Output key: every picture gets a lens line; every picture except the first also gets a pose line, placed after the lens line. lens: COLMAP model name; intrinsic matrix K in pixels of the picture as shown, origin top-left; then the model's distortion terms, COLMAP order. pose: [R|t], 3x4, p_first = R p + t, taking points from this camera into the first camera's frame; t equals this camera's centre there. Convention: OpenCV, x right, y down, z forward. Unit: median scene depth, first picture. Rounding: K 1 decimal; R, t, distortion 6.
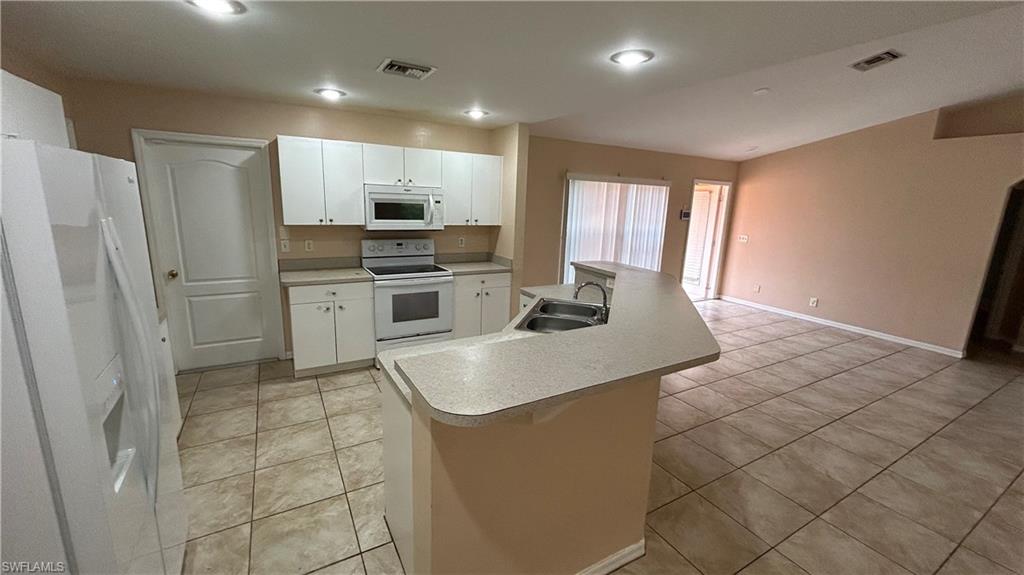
lens RADIAL K [[410.5, 0, 515.3], [0, 410.5, 288.5], [0, 0, 1]] dist [-0.002907, -0.000146]
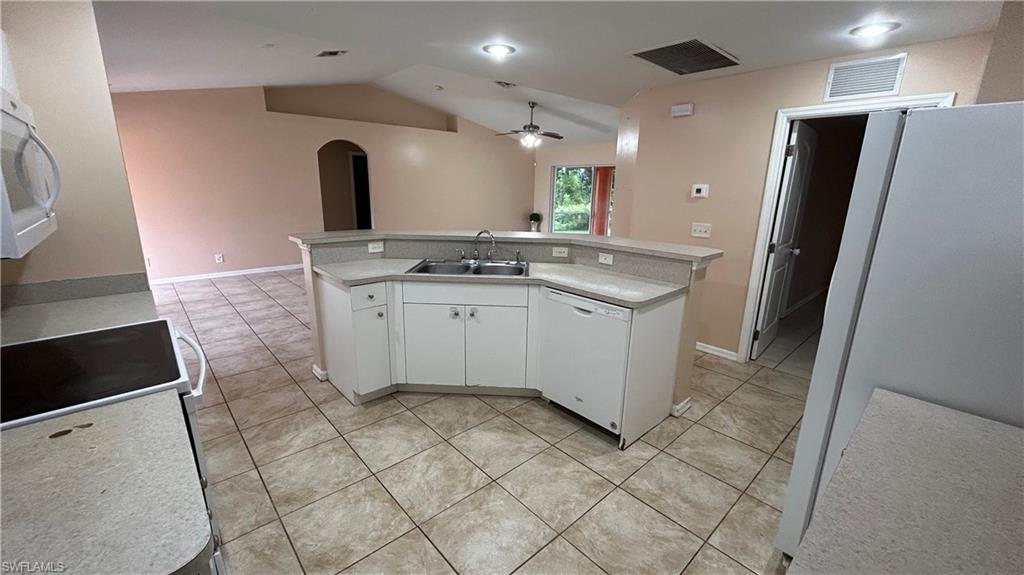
lens RADIAL K [[410.5, 0, 505.3], [0, 410.5, 286.8], [0, 0, 1]] dist [-0.002907, -0.000146]
pose [[-0.200157, -0.277637, 0.939603, -1.172437], [0.180702, 0.932097, 0.313913, -0.270849], [-0.962956, 0.232621, -0.136396, 1.342277]]
